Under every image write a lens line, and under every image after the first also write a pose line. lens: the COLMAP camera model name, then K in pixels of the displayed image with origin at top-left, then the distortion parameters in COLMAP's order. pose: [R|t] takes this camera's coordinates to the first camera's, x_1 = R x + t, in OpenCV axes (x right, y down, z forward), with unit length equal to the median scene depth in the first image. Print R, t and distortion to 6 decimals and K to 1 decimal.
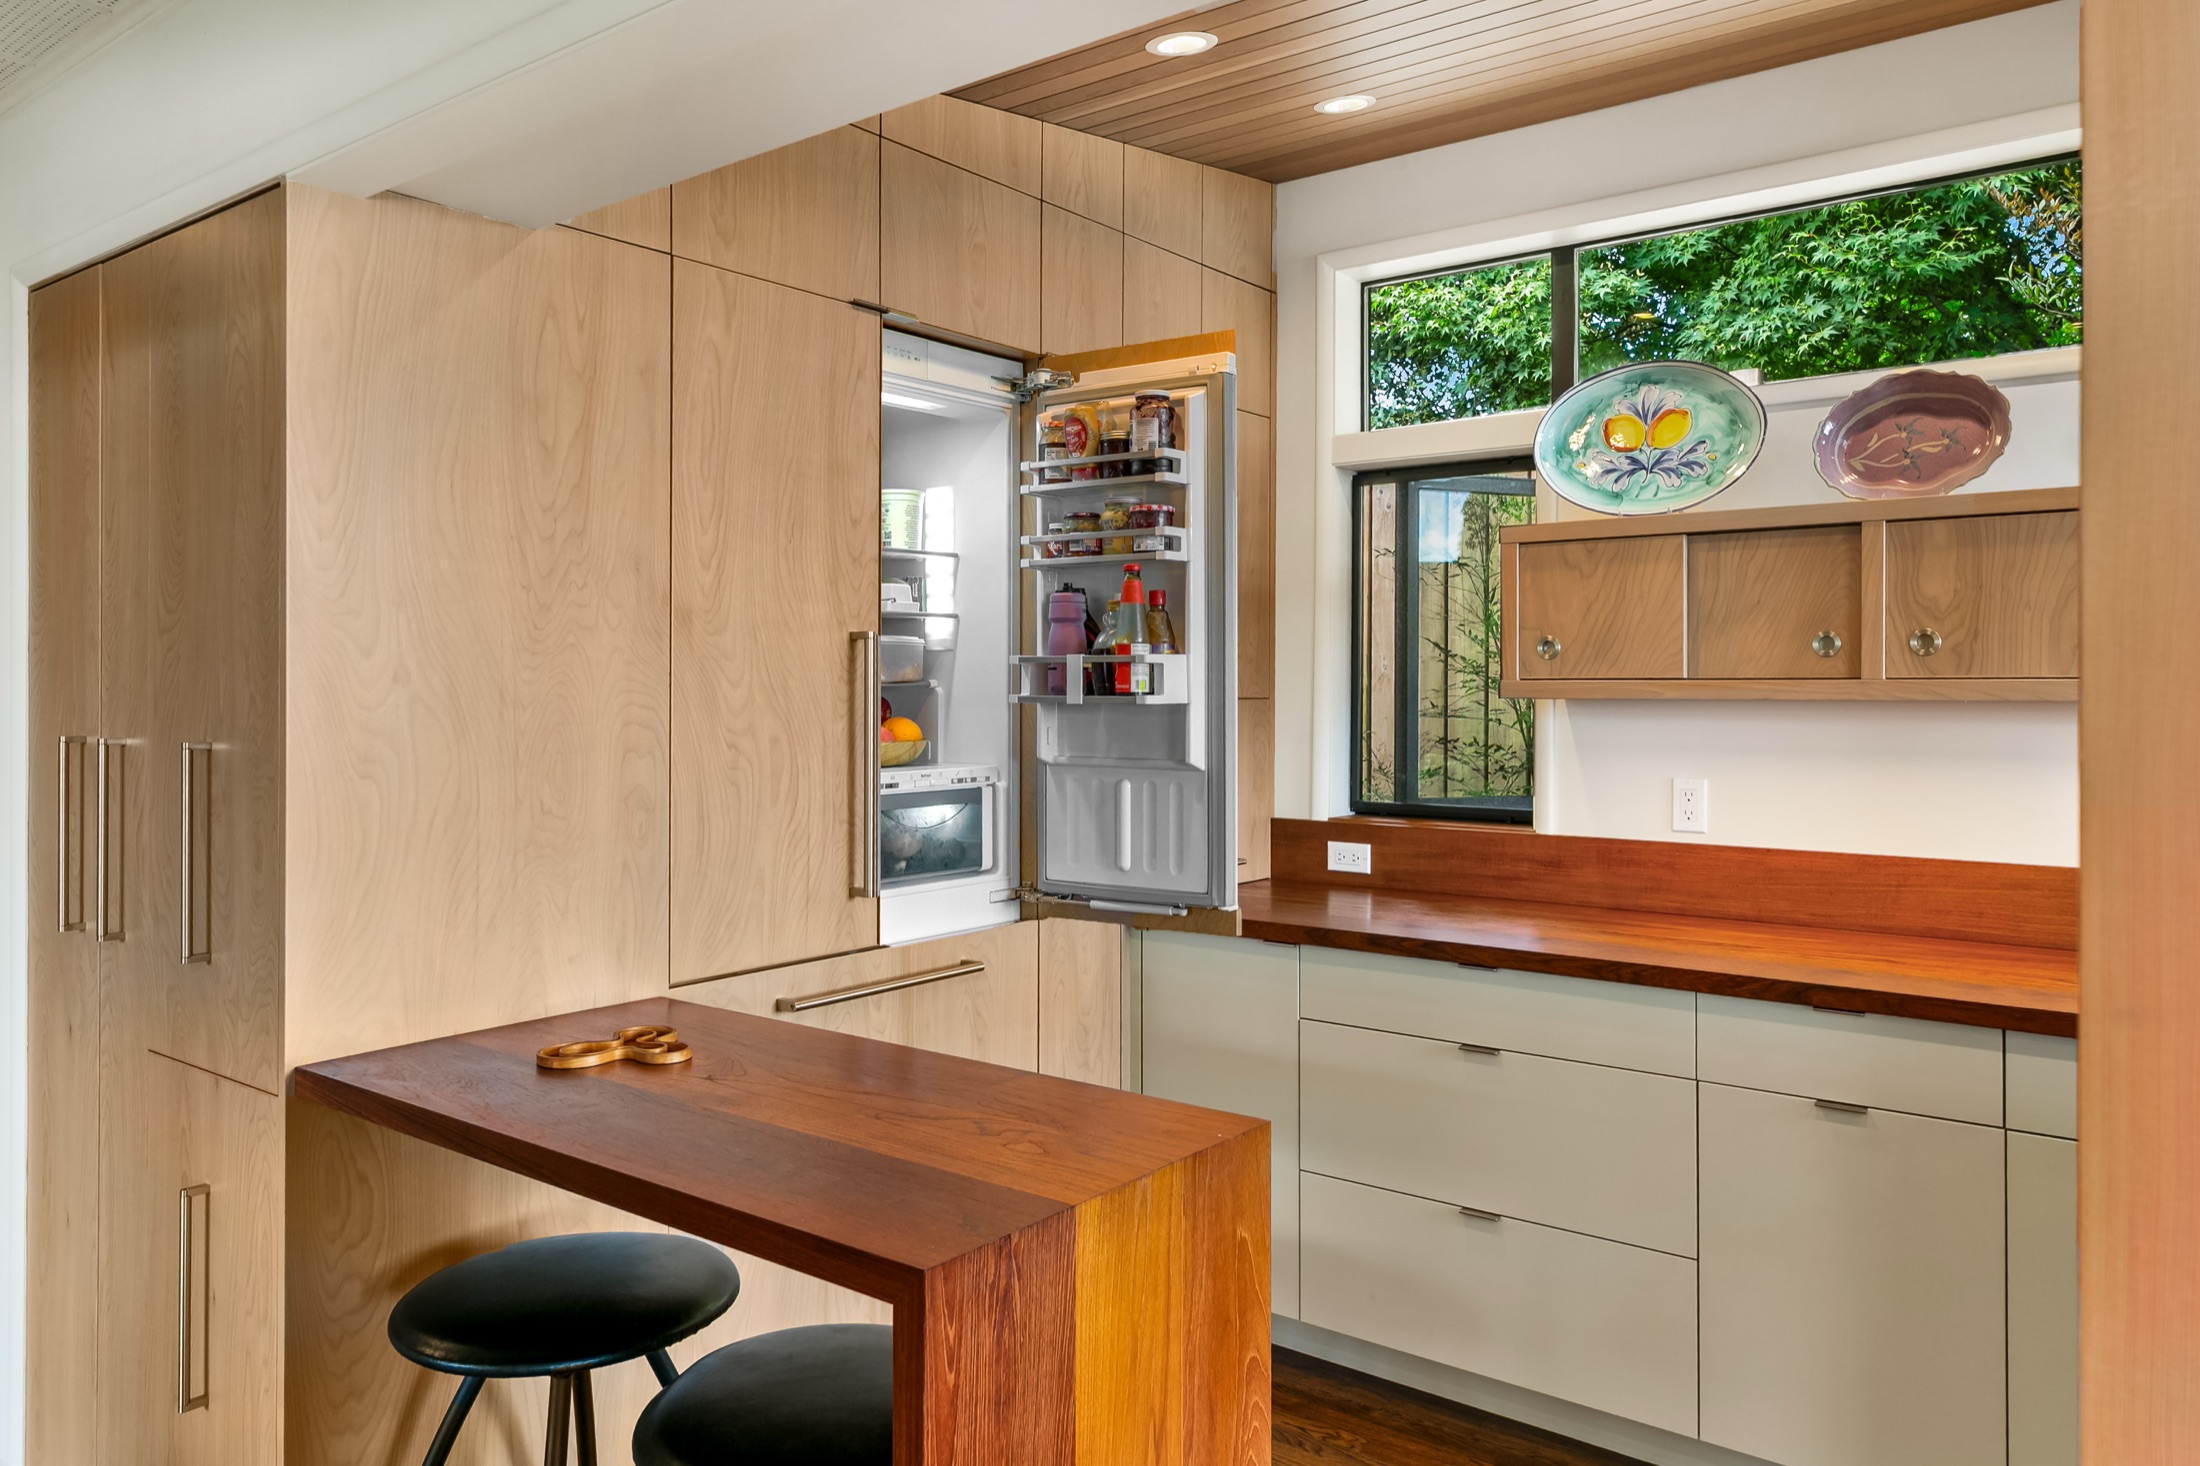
lens RADIAL K [[1548.7, 0, 1053.4], [0, 1548.7, 671.5], [0, 0, 1]] dist [0.005305, 0.001160]
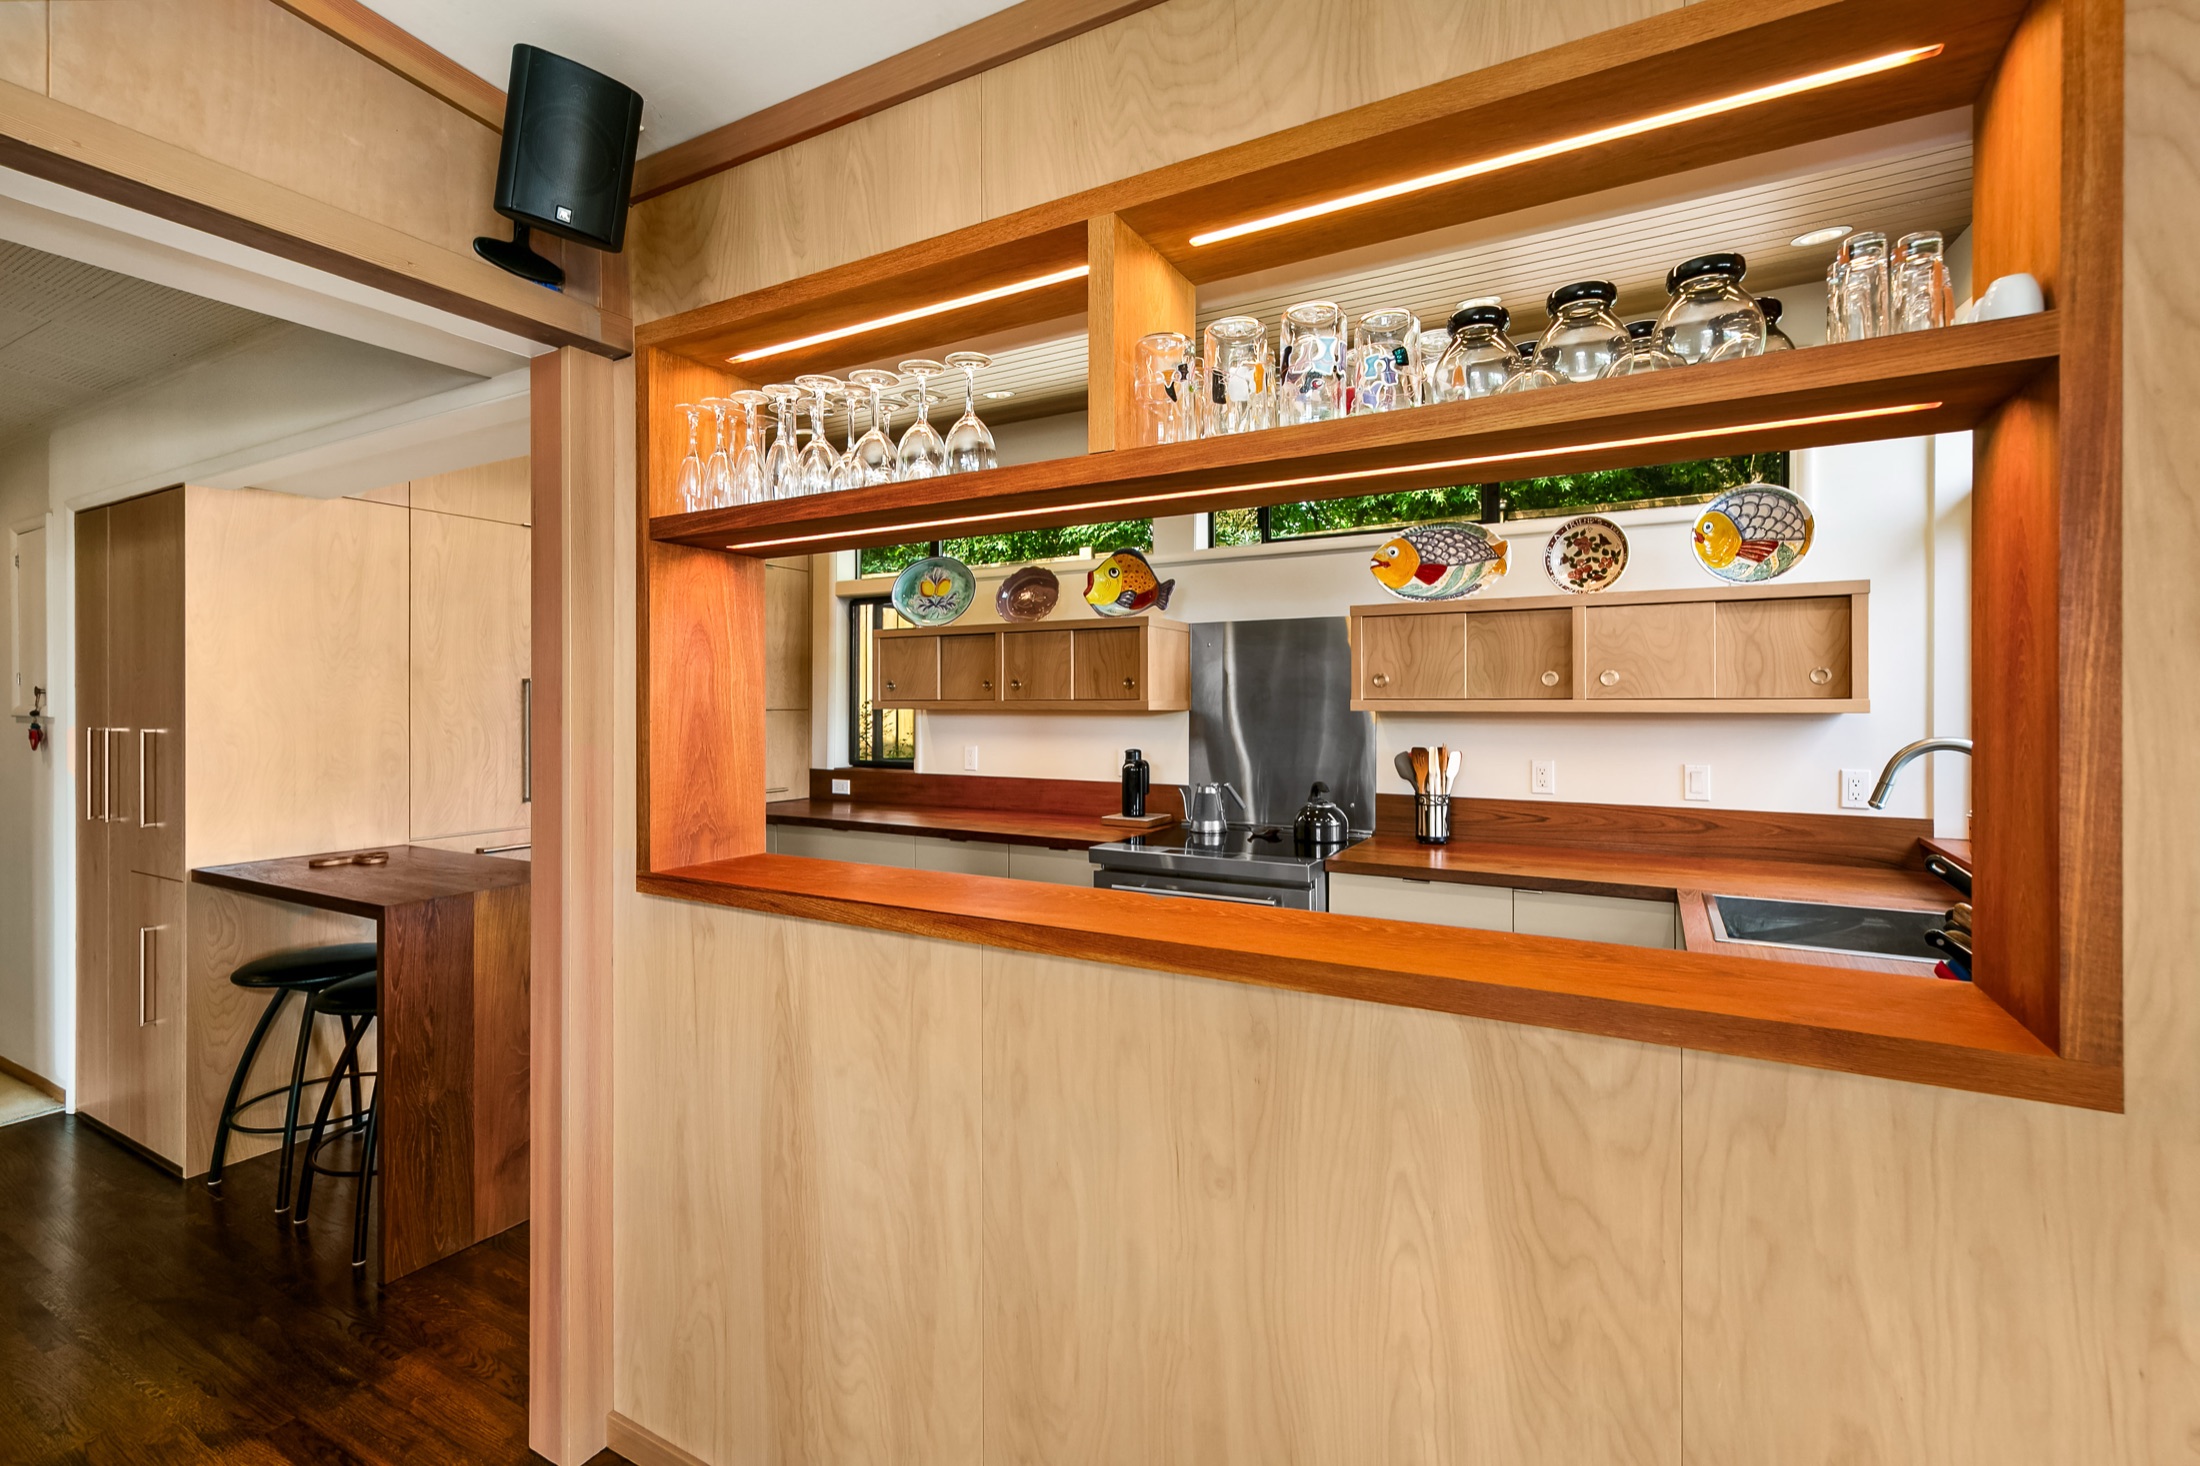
lens RADIAL K [[1010.4, 0, 1131.6], [0, 1010.4, 701.3], [0, 0, 1]] dist [0.001848, -0.000070]
pose [[0.986357, -0.000580, 0.164618, 0.459118], [-0.000703, 0.999970, 0.007734, -0.005686], [-0.164617, -0.007744, 0.986327, -0.509429]]
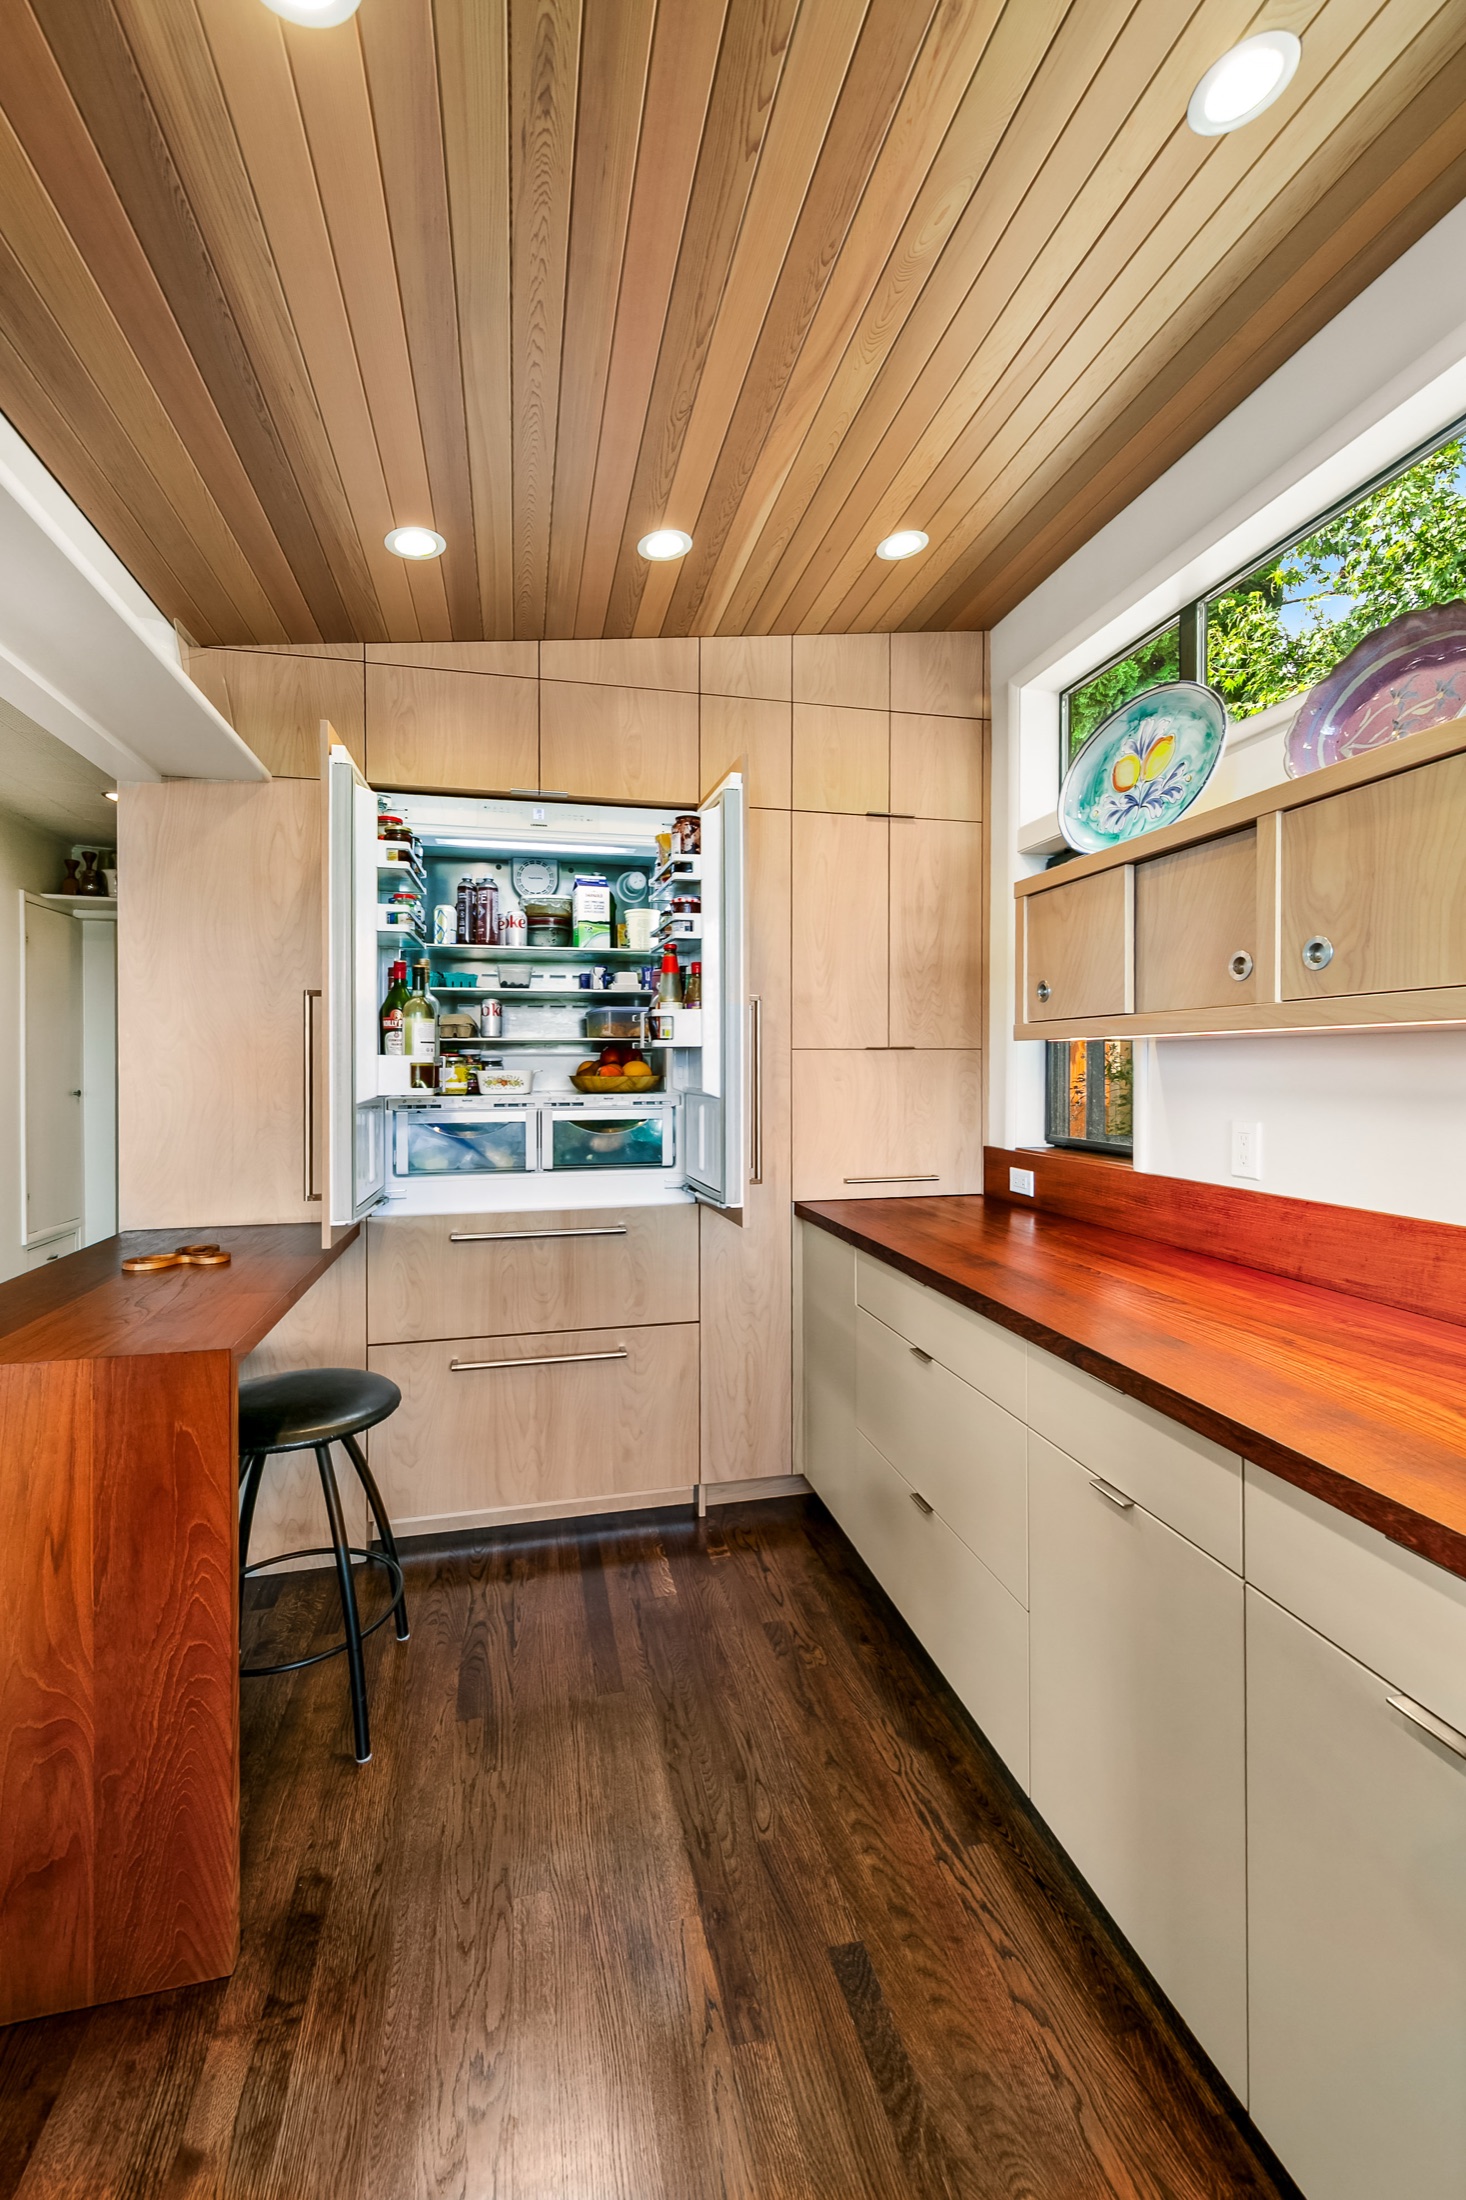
lens RADIAL K [[901.8, 0, 720.7], [0, 901.8, 1058.9], [0, 0, 1]] dist [0.002959, 0.000187]
pose [[0.774331, -0.007140, -0.632741, 0.588224], [0.009855, 0.999951, 0.000777, 0.030875], [0.632705, -0.006837, 0.774363, 0.421163]]
